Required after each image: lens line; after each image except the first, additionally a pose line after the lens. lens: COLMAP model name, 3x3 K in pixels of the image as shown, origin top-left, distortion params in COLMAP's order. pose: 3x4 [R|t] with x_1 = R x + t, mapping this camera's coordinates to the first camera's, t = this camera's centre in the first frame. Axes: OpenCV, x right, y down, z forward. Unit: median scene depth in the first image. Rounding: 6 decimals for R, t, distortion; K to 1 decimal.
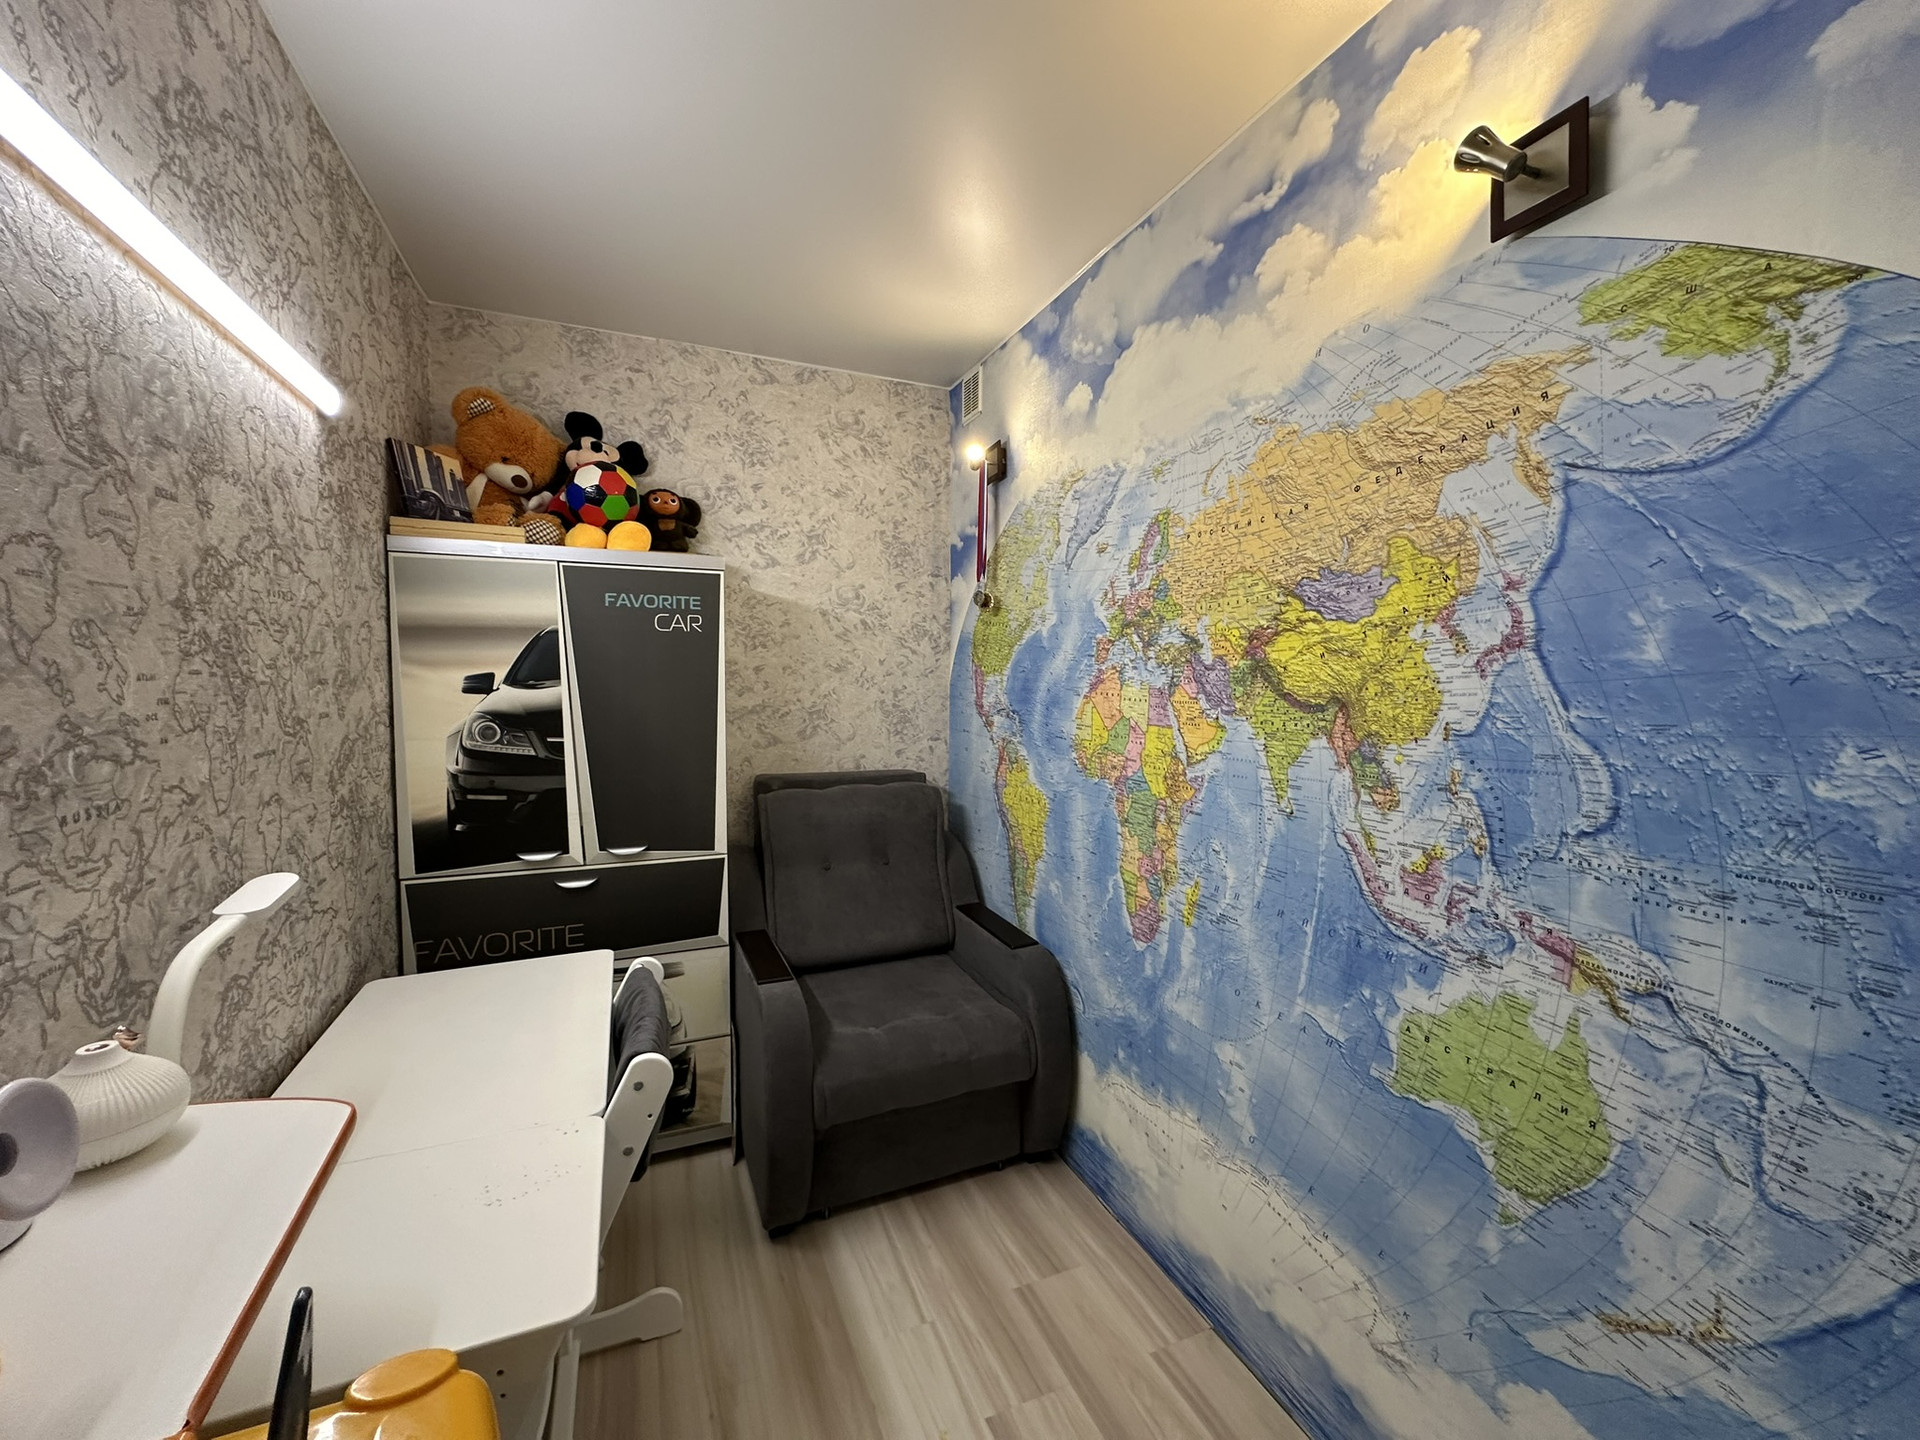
lens RADIAL K [[768.0, 0, 957.7], [0, 768.0, 719.2], [0, 0, 1]] dist [-0.001174, 0.000067]
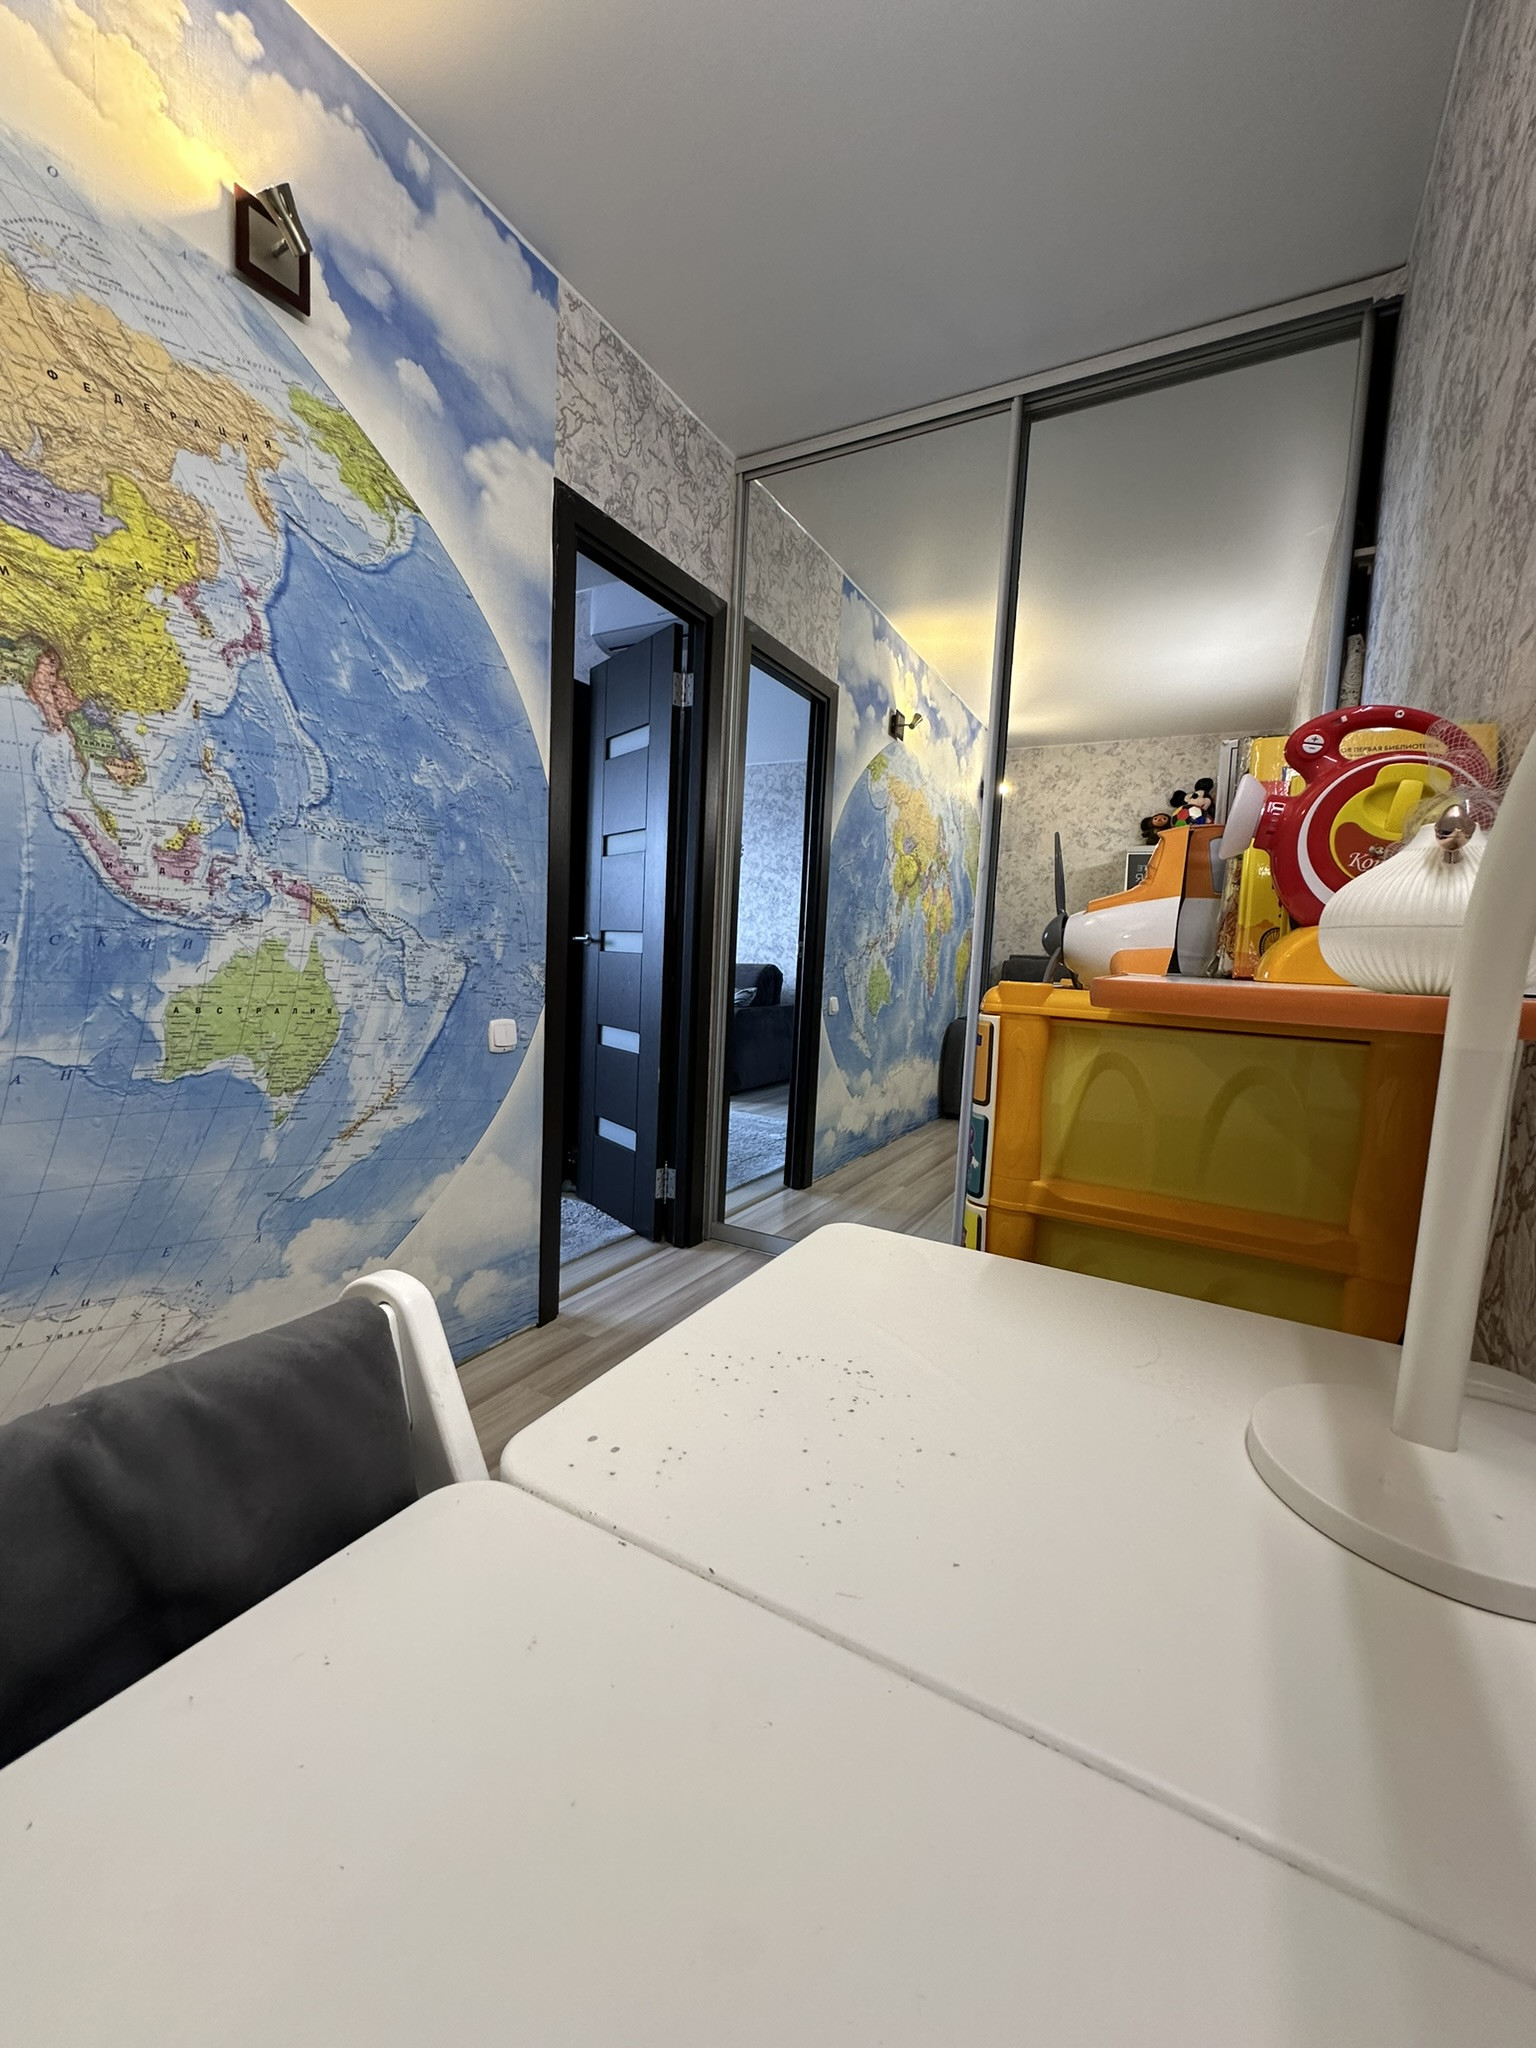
lens RADIAL K [[819.2, 0, 770.1], [0, 819.2, 1028.9], [0, 0, 1]] dist [-0.001174, 0.000067]
pose [[-0.610059, -0.111209, 0.784513, -0.743815], [0.000669, 0.990029, 0.140863, 0.280503], [-0.792355, 0.086460, -0.603902, 1.044780]]
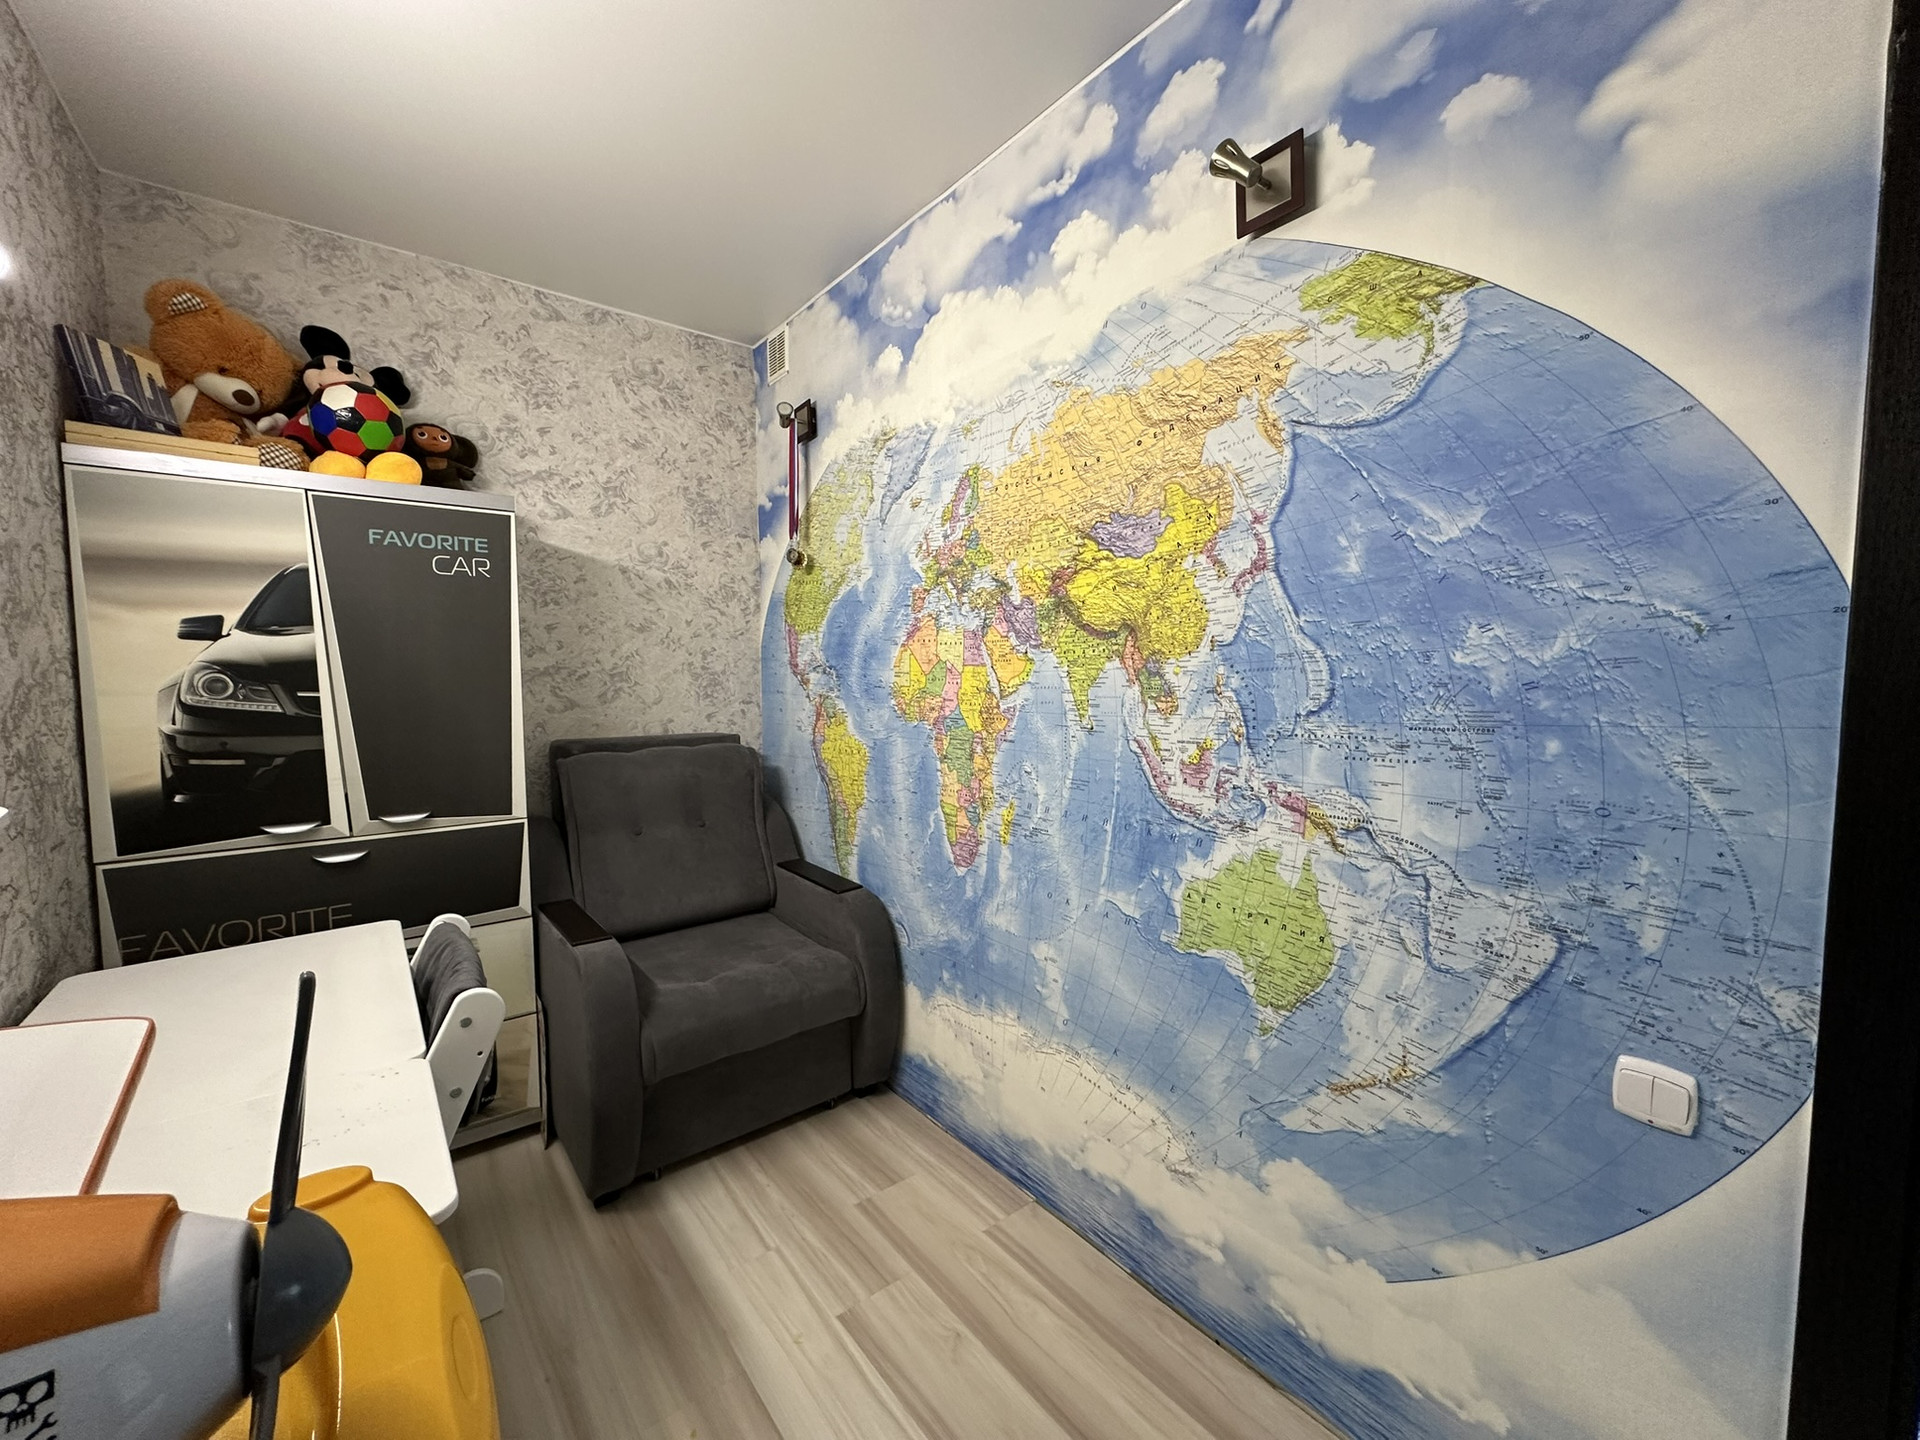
lens RADIAL K [[768.0, 0, 957.2], [0, 768.0, 719.0], [0, 0, 1]] dist [-0.001174, 0.000067]
pose [[0.964511, -0.026998, 0.262659, -0.070435], [0.025151, 0.999630, 0.010395, 0.107827], [-0.262843, -0.003420, 0.964833, -0.061910]]
